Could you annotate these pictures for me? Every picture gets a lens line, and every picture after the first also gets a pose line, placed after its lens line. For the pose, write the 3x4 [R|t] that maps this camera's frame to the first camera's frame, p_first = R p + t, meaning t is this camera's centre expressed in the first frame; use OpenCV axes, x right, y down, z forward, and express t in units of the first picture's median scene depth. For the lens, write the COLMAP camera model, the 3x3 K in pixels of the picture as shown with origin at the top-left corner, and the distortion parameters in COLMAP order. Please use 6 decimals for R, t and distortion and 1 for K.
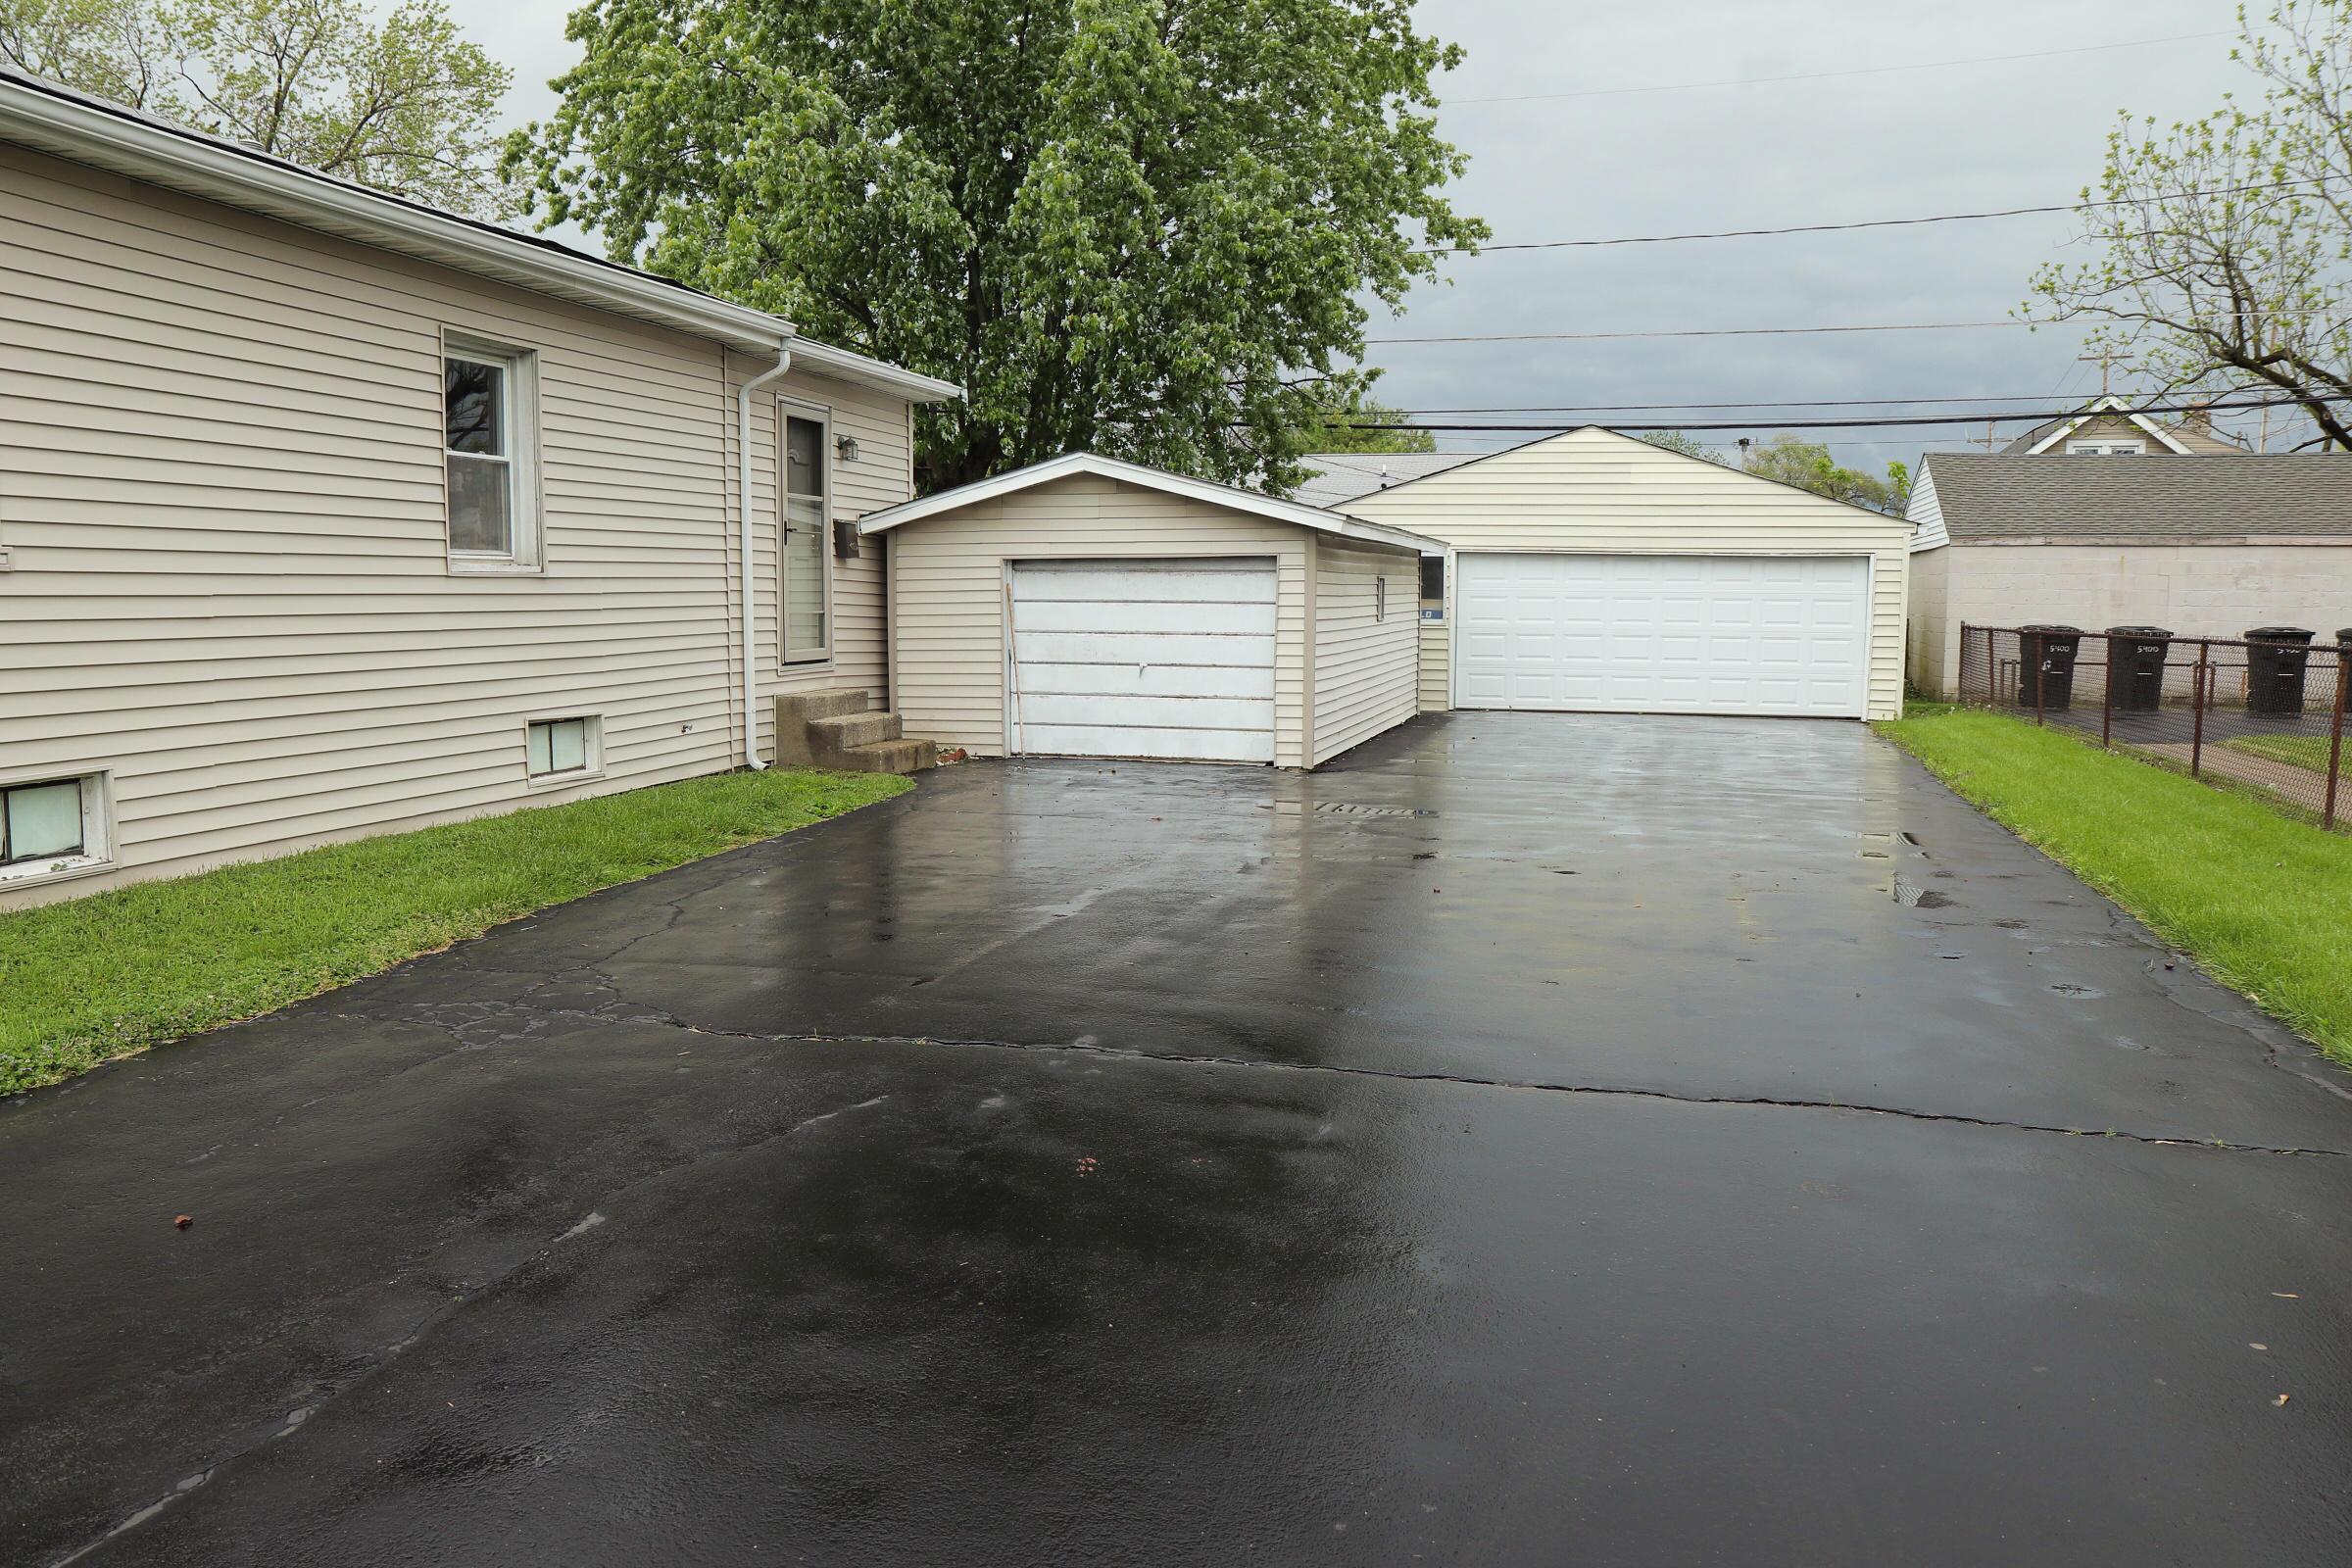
lens RADIAL K [[1830.5, 0, 1171.2], [0, 1830.5, 826.9], [0, 0, 1]] dist [-0.147013, 0.161287]
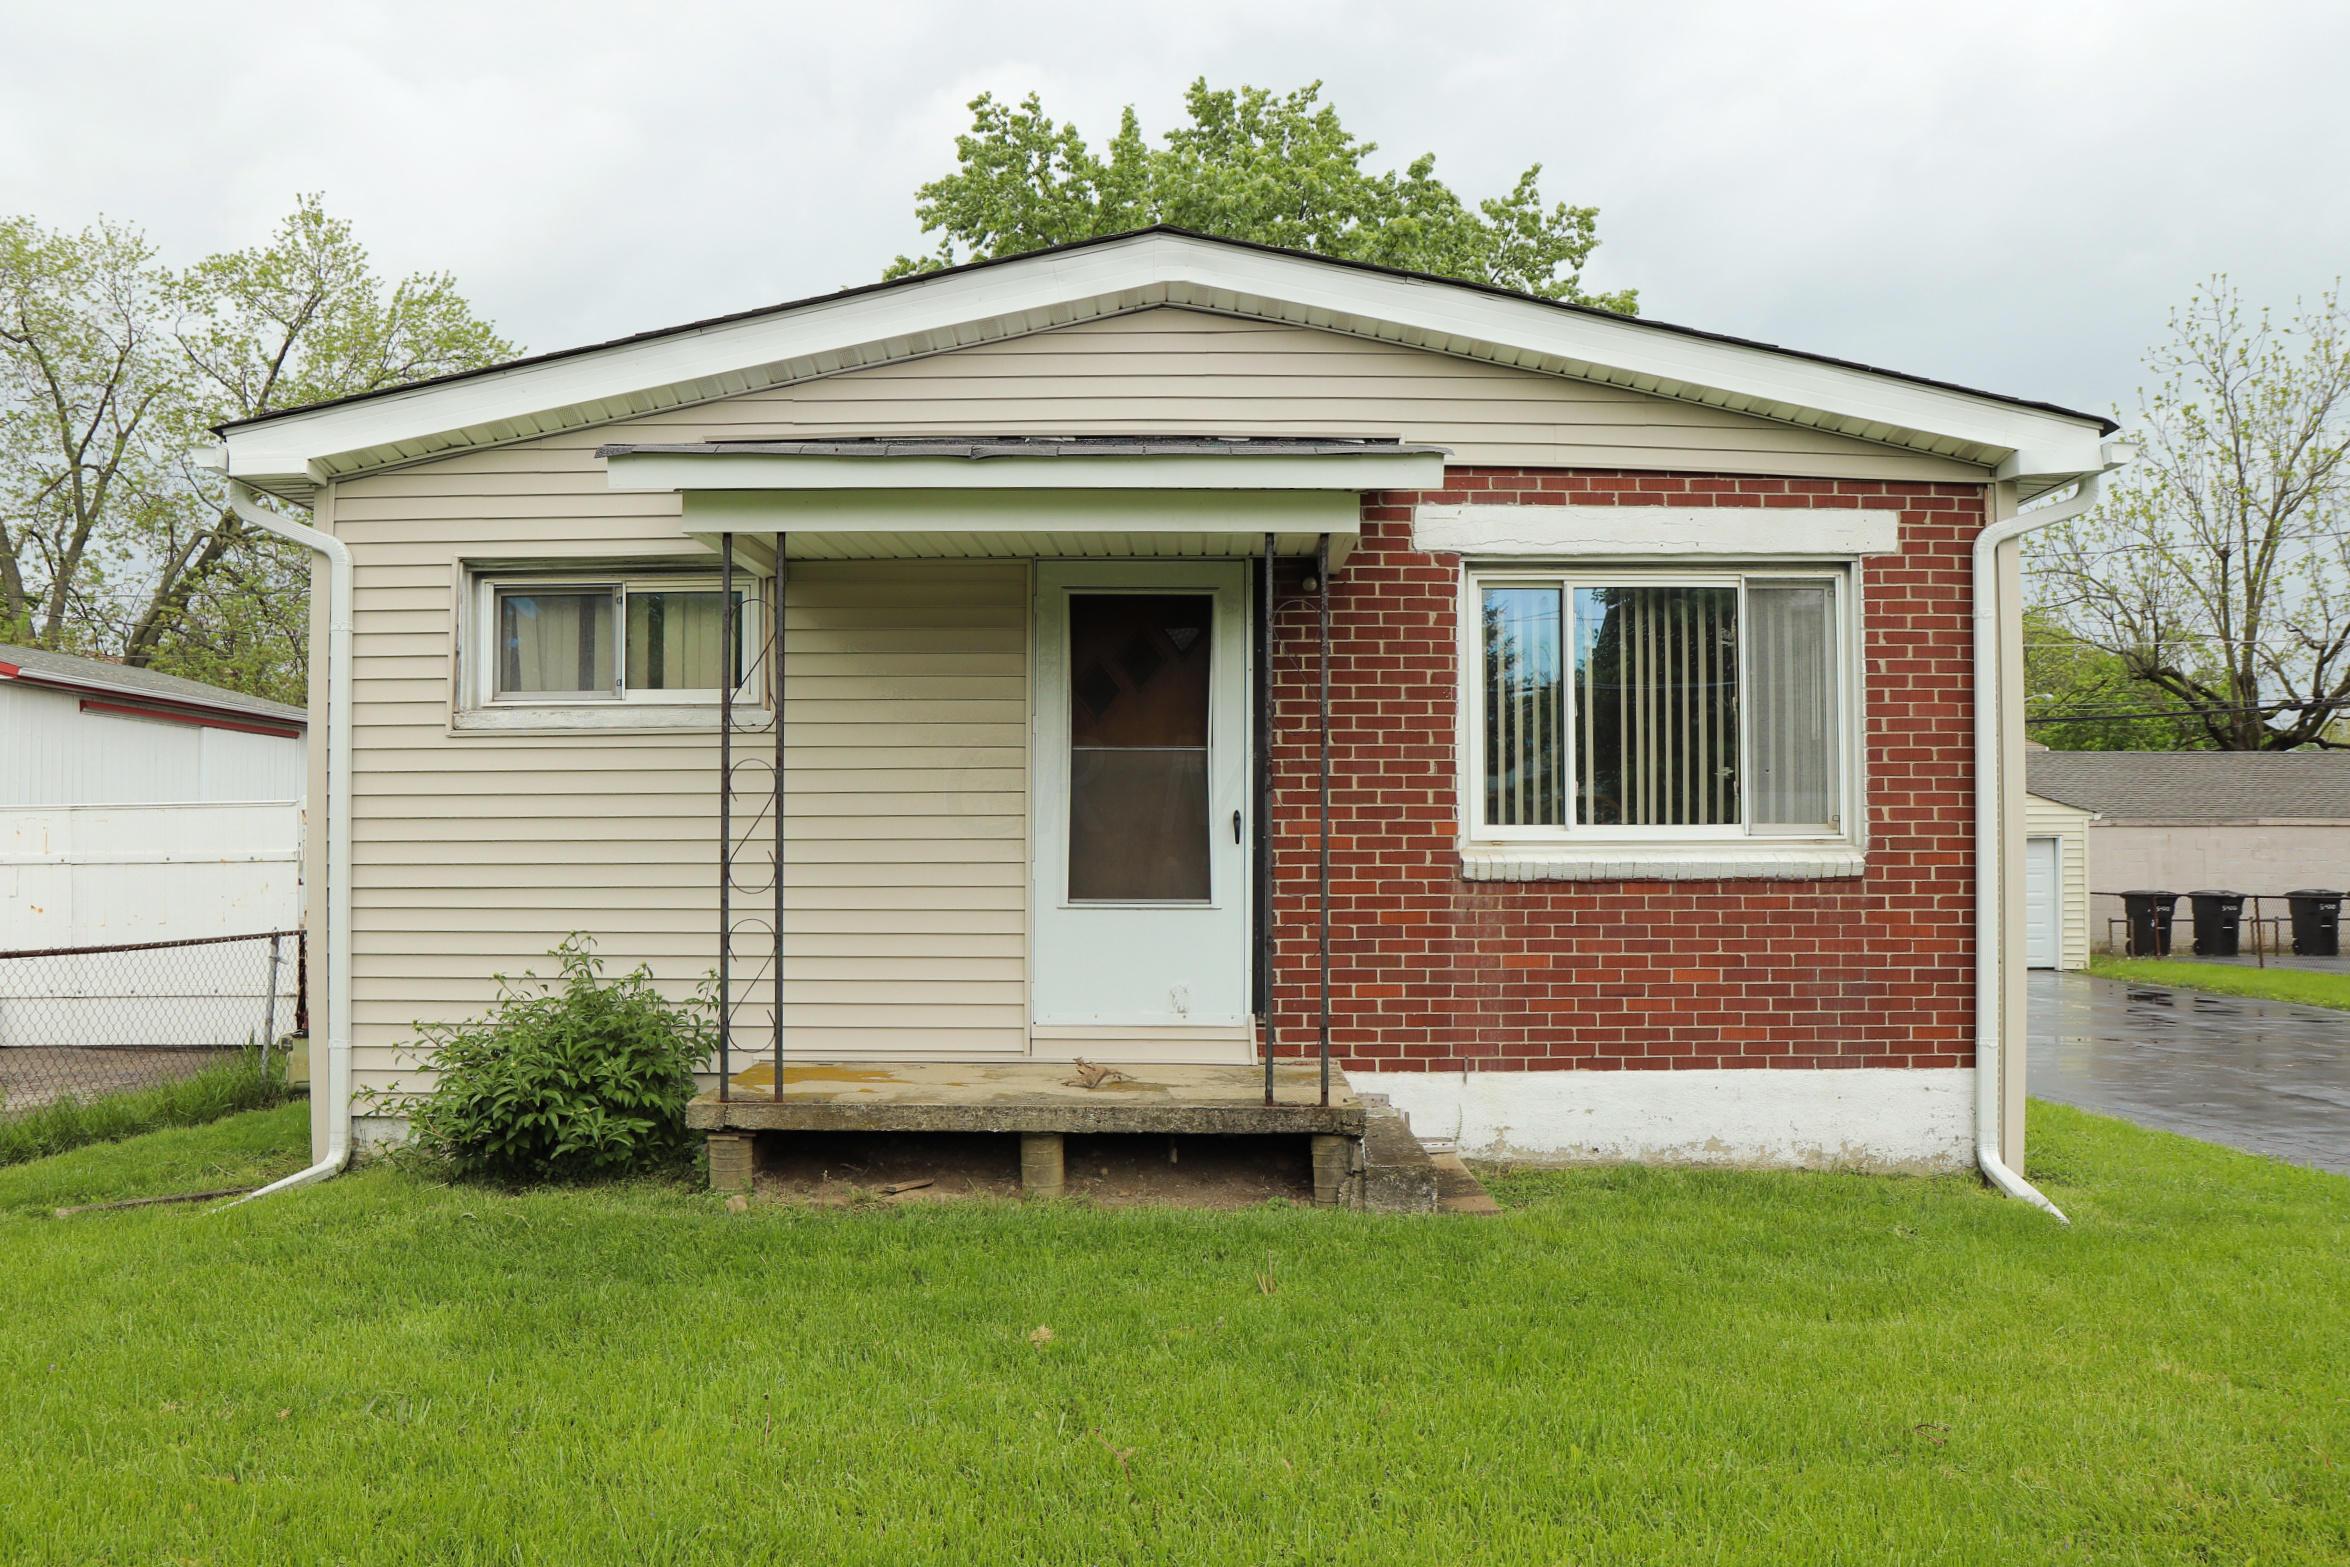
lens RADIAL K [[1898.0, 0, 1175.0], [0, 1898.0, 783.5], [0, 0, 1]] dist [-0.147692, 0.185879]
pose [[0.971095, 0.009061, 0.238520, -0.674598], [0.032128, 0.985224, -0.168231, 0.013614], [-0.236520, 0.171032, 0.956455, -0.131302]]
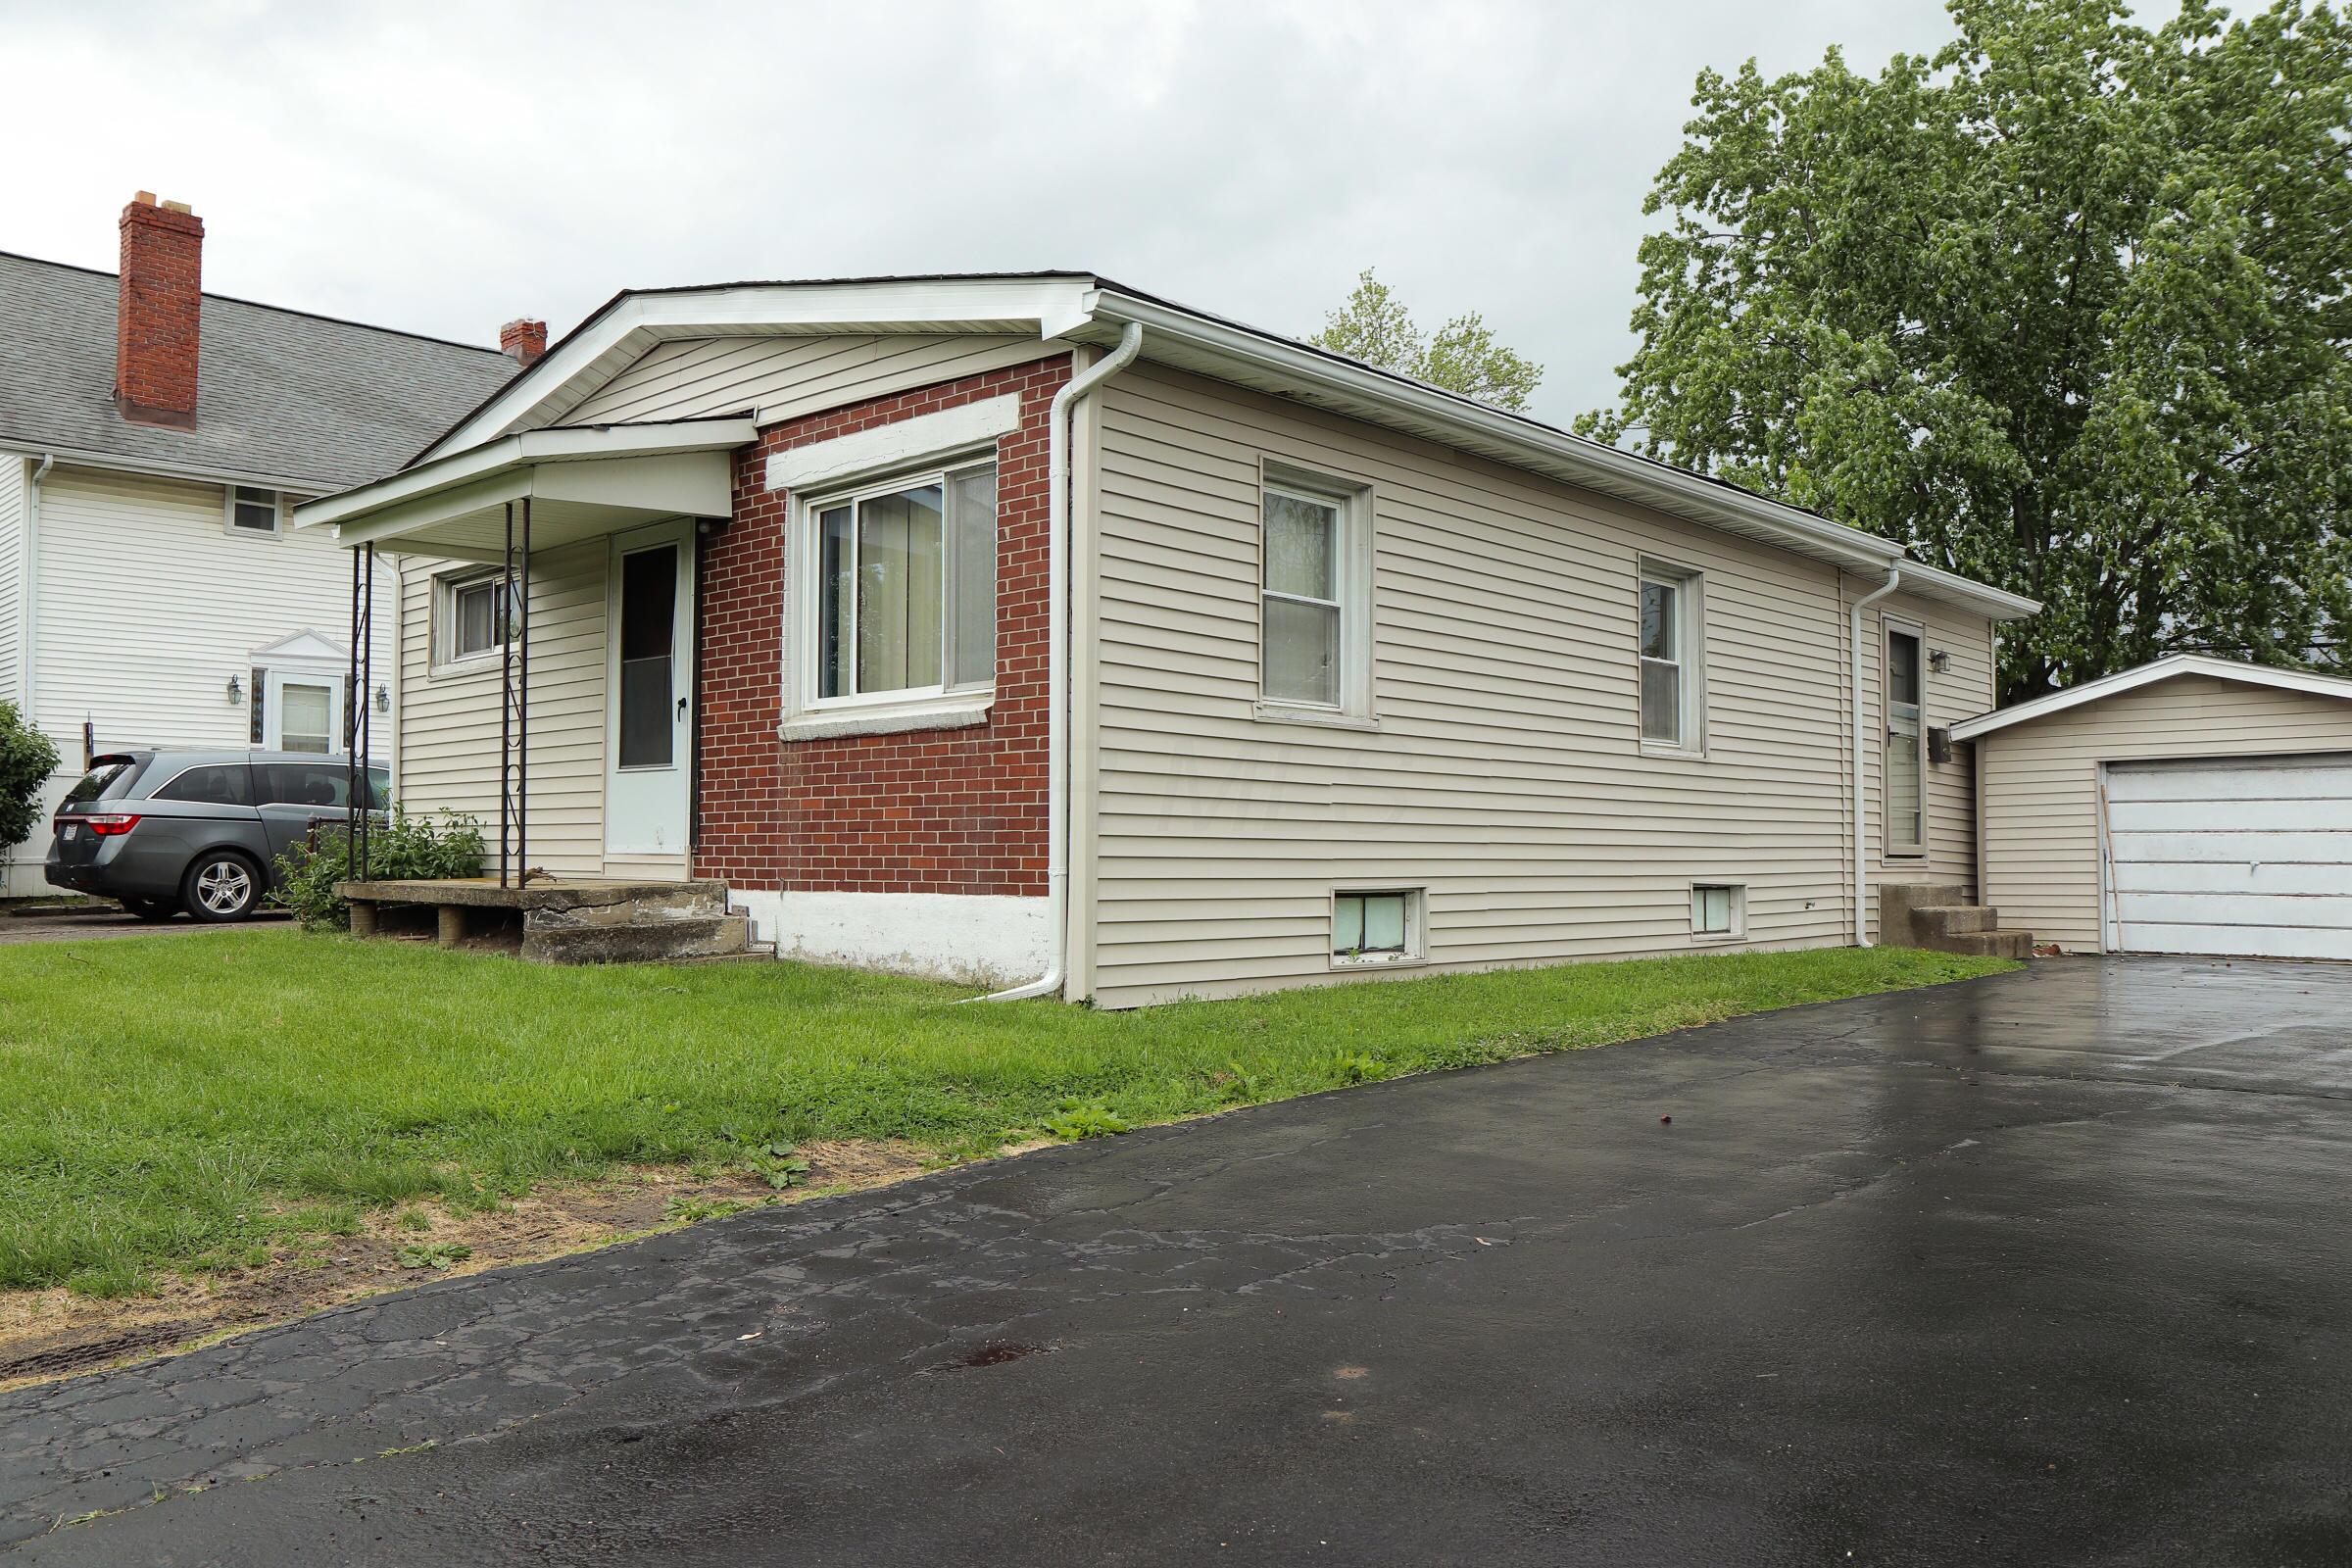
lens RADIAL K [[1857.5, 0, 1176.0], [0, 1857.5, 784.0], [0, 0, 1]] dist [-0.137492, 0.181009]
pose [[0.875781, -0.020743, -0.482262, -0.055058], [-0.062959, 0.985633, -0.156728, 0.061835], [0.478585, 0.167622, 0.861893, -0.141568]]
